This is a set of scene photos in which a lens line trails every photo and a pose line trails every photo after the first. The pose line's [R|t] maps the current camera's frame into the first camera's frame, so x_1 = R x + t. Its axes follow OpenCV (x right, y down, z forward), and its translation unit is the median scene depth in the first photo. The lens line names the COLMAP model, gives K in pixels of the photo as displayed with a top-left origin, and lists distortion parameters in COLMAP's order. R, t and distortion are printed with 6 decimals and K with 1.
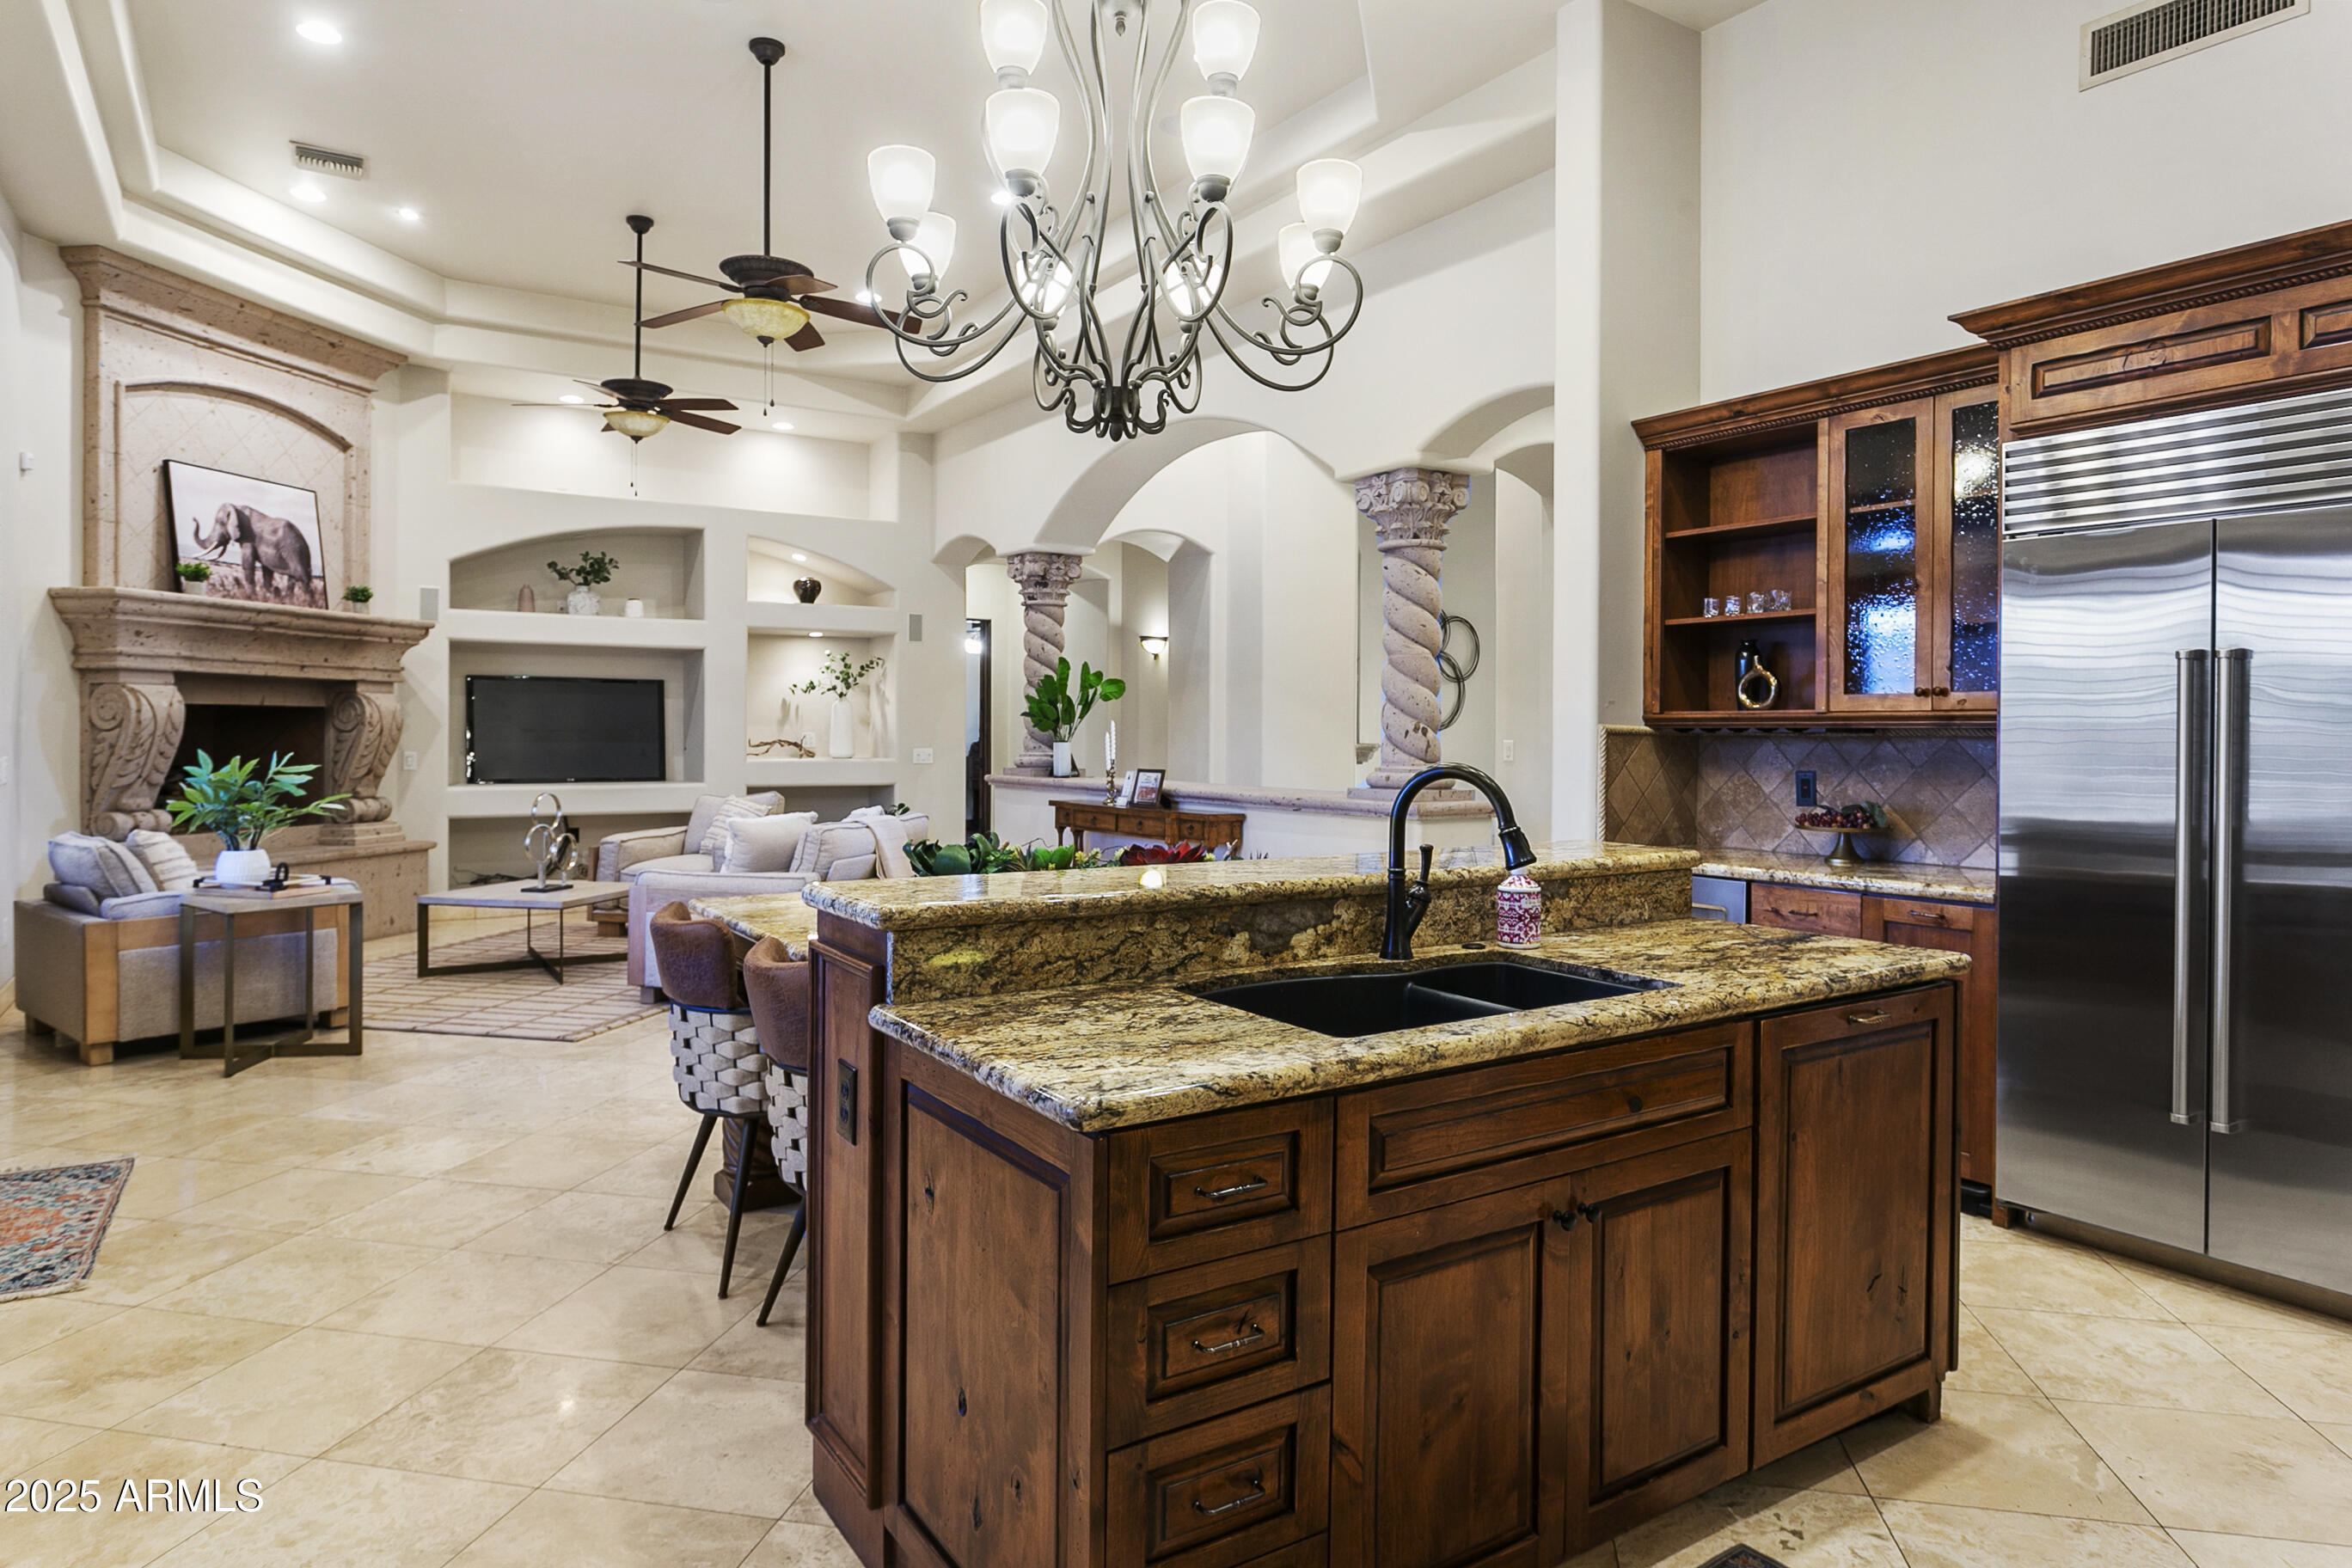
lens RADIAL K [[1365.8, 0, 1178.9], [0, 1365.8, 736.1], [0, 0, 1]] dist [-0.002394, -0.000695]
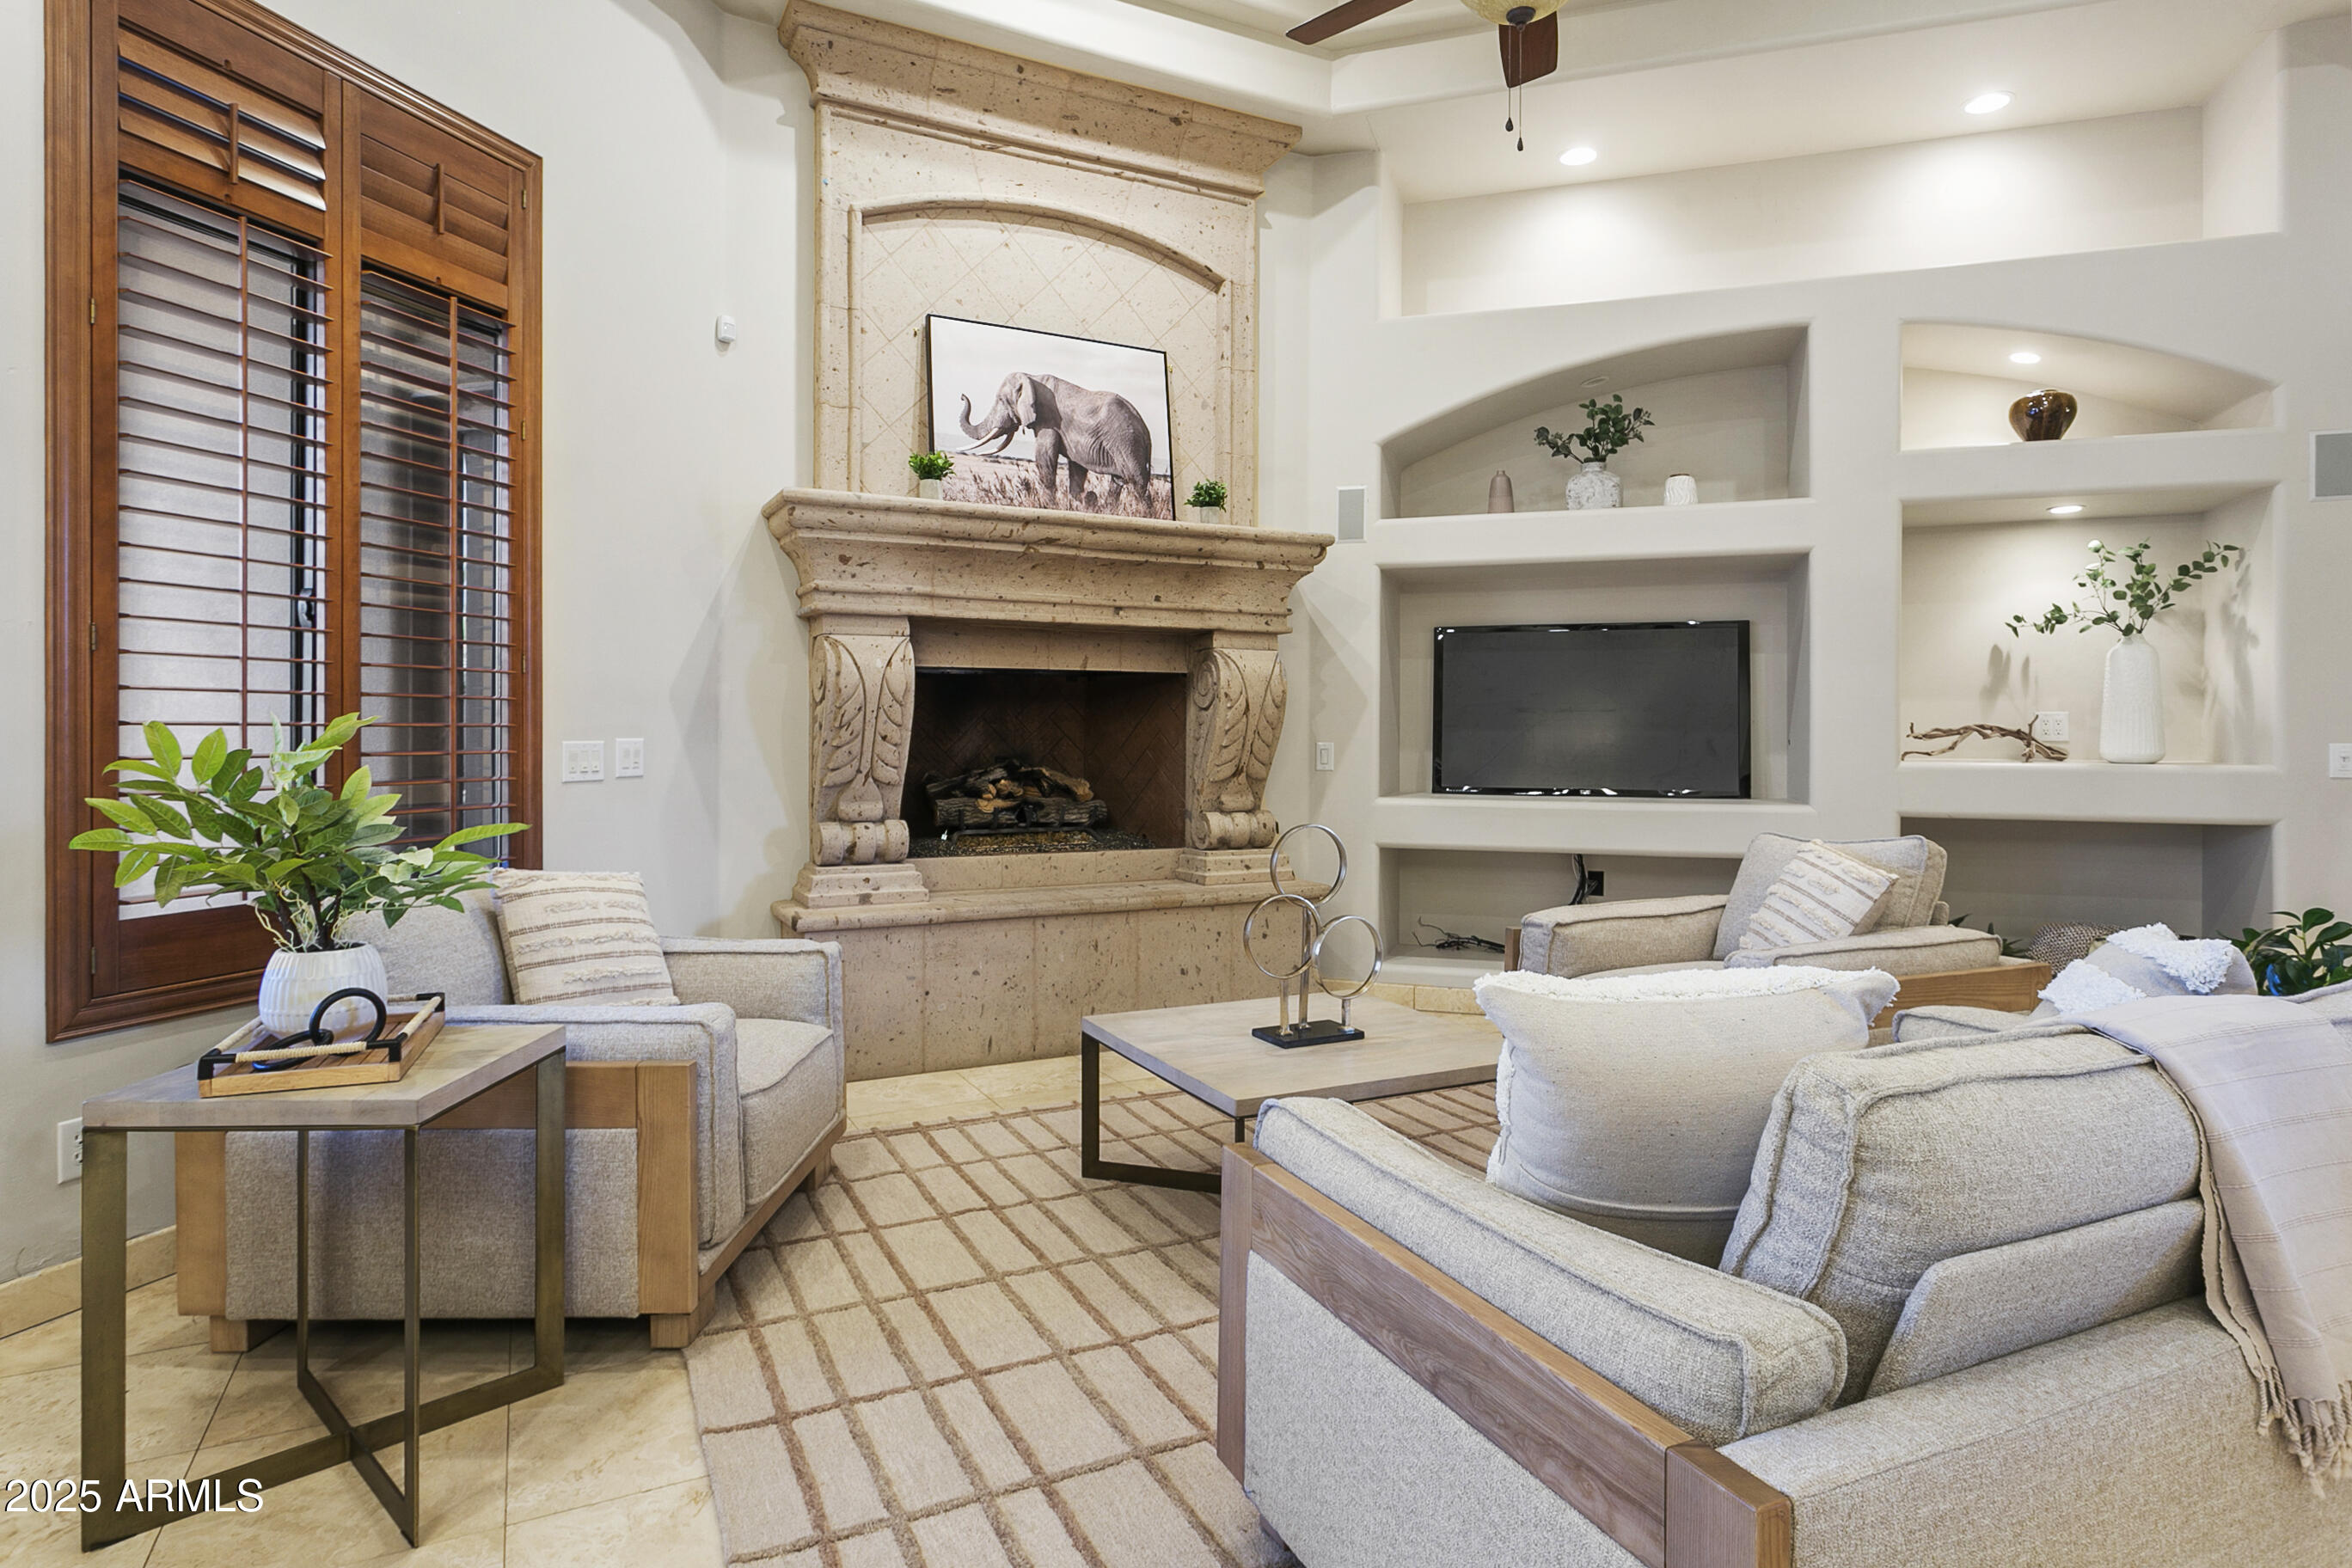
lens RADIAL K [[1281.5, 0, 1181.8], [0, 1281.5, 731.5], [0, 0, 1]] dist [-0.001412, 0.000134]
pose [[0.618430, -0.004931, -0.785825, -0.142007], [-0.002133, 0.999966, -0.007953, 0.013206], [0.785837, 0.006595, 0.618398, 0.654944]]
